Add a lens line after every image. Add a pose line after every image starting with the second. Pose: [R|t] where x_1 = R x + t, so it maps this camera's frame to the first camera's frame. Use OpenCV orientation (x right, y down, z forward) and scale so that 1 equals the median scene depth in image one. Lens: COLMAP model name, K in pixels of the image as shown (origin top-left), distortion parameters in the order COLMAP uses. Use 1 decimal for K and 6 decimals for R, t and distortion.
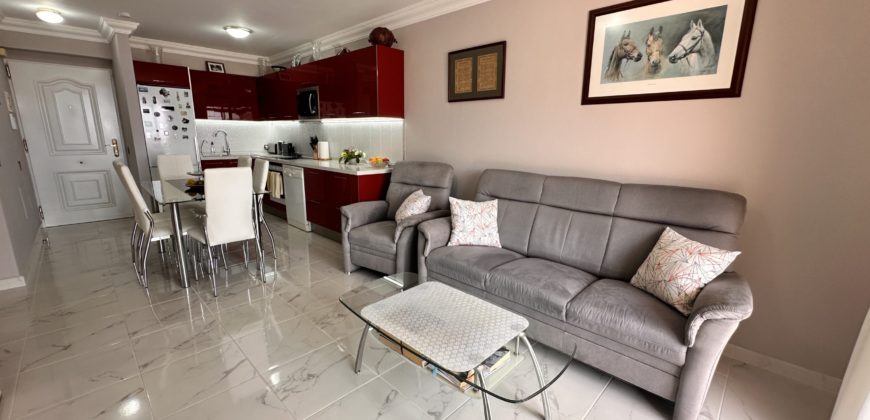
lens RADIAL K [[348.1, 0, 435.0], [0, 348.1, 210.0], [0, 0, 1]] dist [-0.004699, 0.000964]
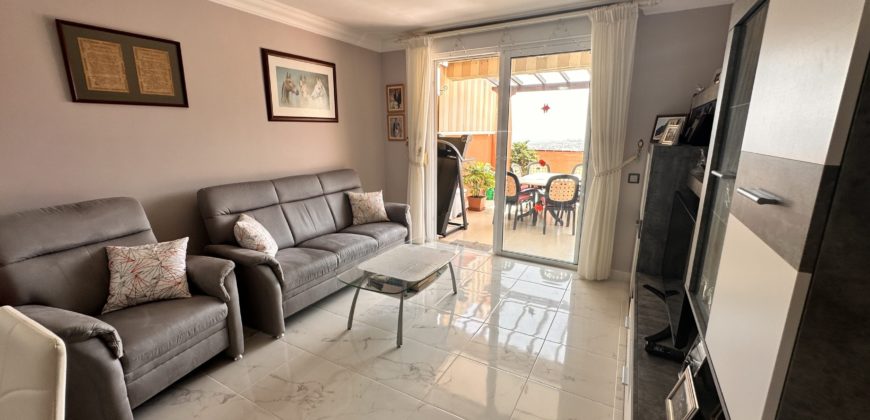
lens RADIAL K [[348.1, 0, 435.0], [0, 348.1, 210.0], [0, 0, 1]] dist [-0.004699, 0.000964]
pose [[-0.258103, -0.228775, 0.938640, -0.535445], [0.199787, 0.937919, 0.283536, -0.127912], [-0.945234, 0.260709, -0.196374, 0.410815]]
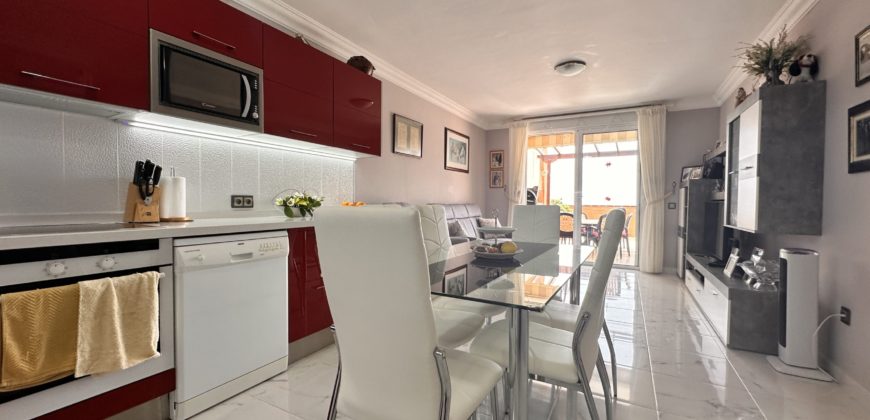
lens RADIAL K [[348.1, 0, 435.0], [0, 348.1, 210.0], [0, 0, 1]] dist [-0.004699, 0.000964]
pose [[-0.262476, -0.040890, 0.964072, -0.838479], [0.192131, 0.976882, 0.093743, -0.146224], [-0.945617, 0.209833, -0.248552, 0.871780]]
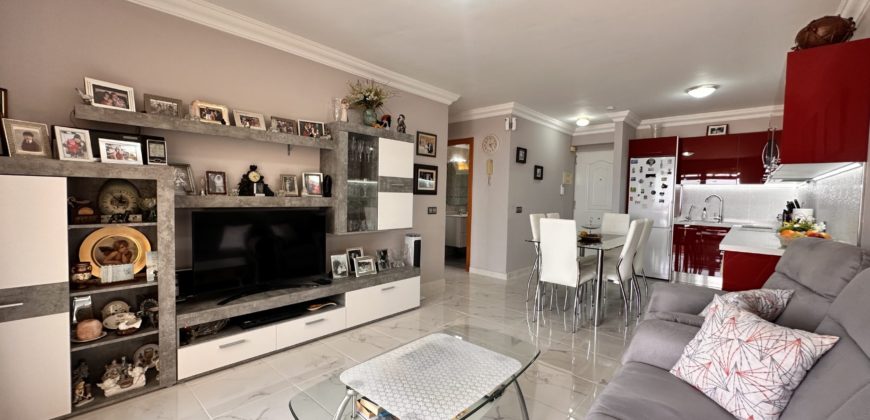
lens RADIAL K [[348.1, 0, 435.0], [0, 348.1, 210.0], [0, 0, 1]] dist [-0.004699, 0.000964]
pose [[0.039118, 0.027378, -0.998859, 0.330018], [-0.234982, 0.971843, 0.017435, -0.042252], [0.971212, 0.234032, 0.044450, 0.307270]]
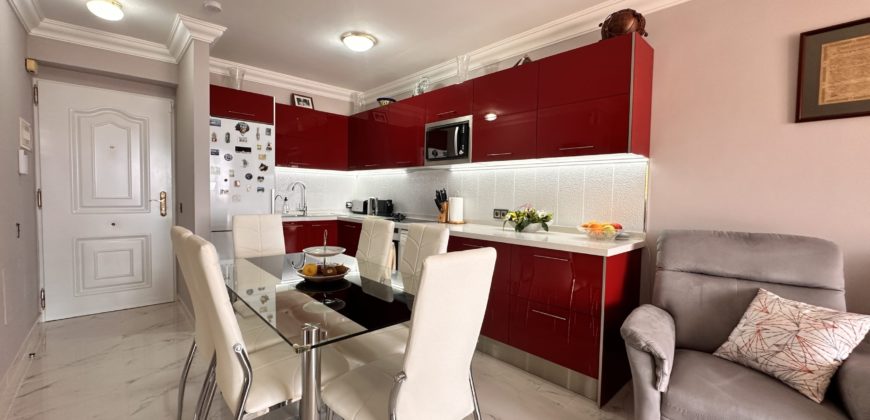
lens RADIAL K [[348.1, 0, 435.0], [0, 348.1, 210.0], [0, 0, 1]] dist [-0.004699, 0.000964]
pose [[0.998911, 0.007034, -0.046122, -0.350489], [-0.014715, 0.985612, -0.168384, -0.058179], [0.044274, 0.168879, 0.984642, 0.344559]]
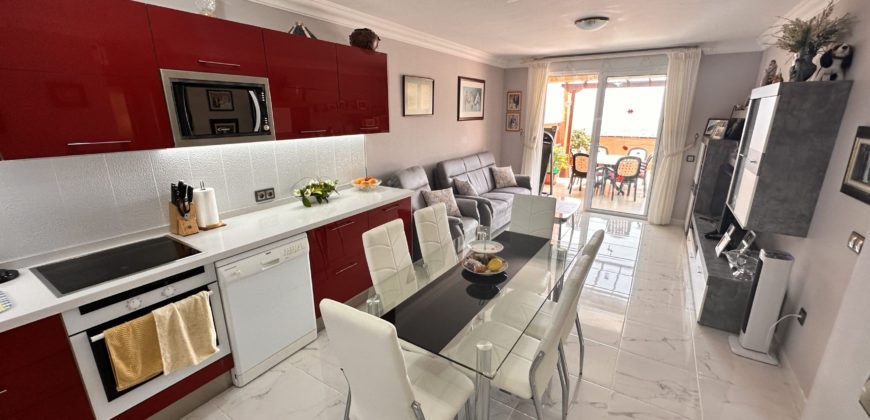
lens RADIAL K [[348.1, 0, 435.0], [0, 348.1, 210.0], [0, 0, 1]] dist [-0.004699, 0.000964]
pose [[-0.200393, -0.280571, 0.938681, -0.868943], [0.204756, 0.924964, 0.320183, -0.270593], [-0.958080, 0.256363, -0.127907, 0.820822]]
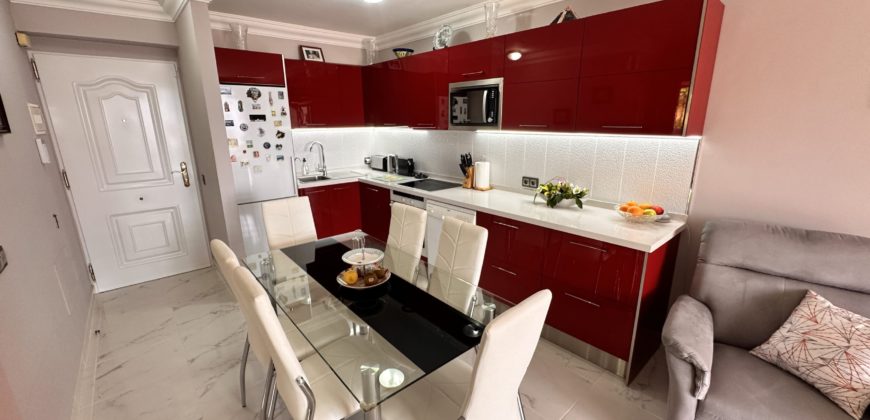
lens RADIAL K [[348.1, 0, 435.0], [0, 348.1, 210.0], [0, 0, 1]] dist [-0.004699, 0.000964]
pose [[0.996991, -0.002416, -0.077474, -0.380687], [0.005648, 0.999122, 0.041522, -0.141686], [0.077305, -0.041835, 0.996129, 0.351648]]
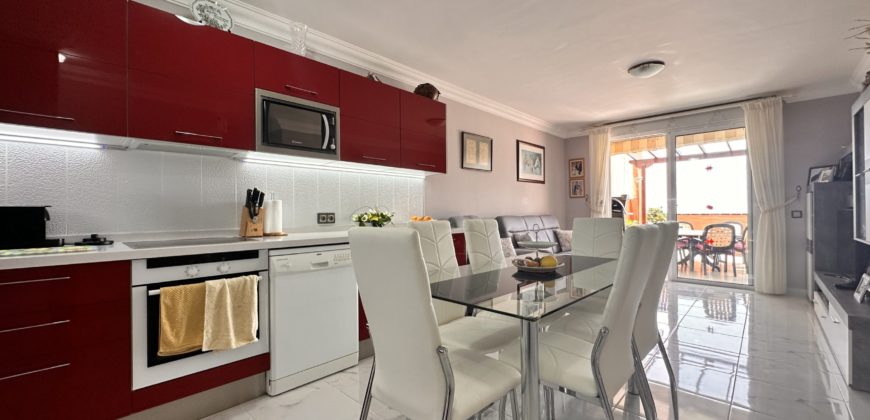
lens RADIAL K [[348.1, 0, 435.0], [0, 348.1, 210.0], [0, 0, 1]] dist [-0.004699, 0.000964]
pose [[-0.010975, -0.009131, 0.999898, -0.881632], [0.219928, 0.975450, 0.011322, -0.143866], [-0.975454, 0.220030, -0.008697, 0.825515]]
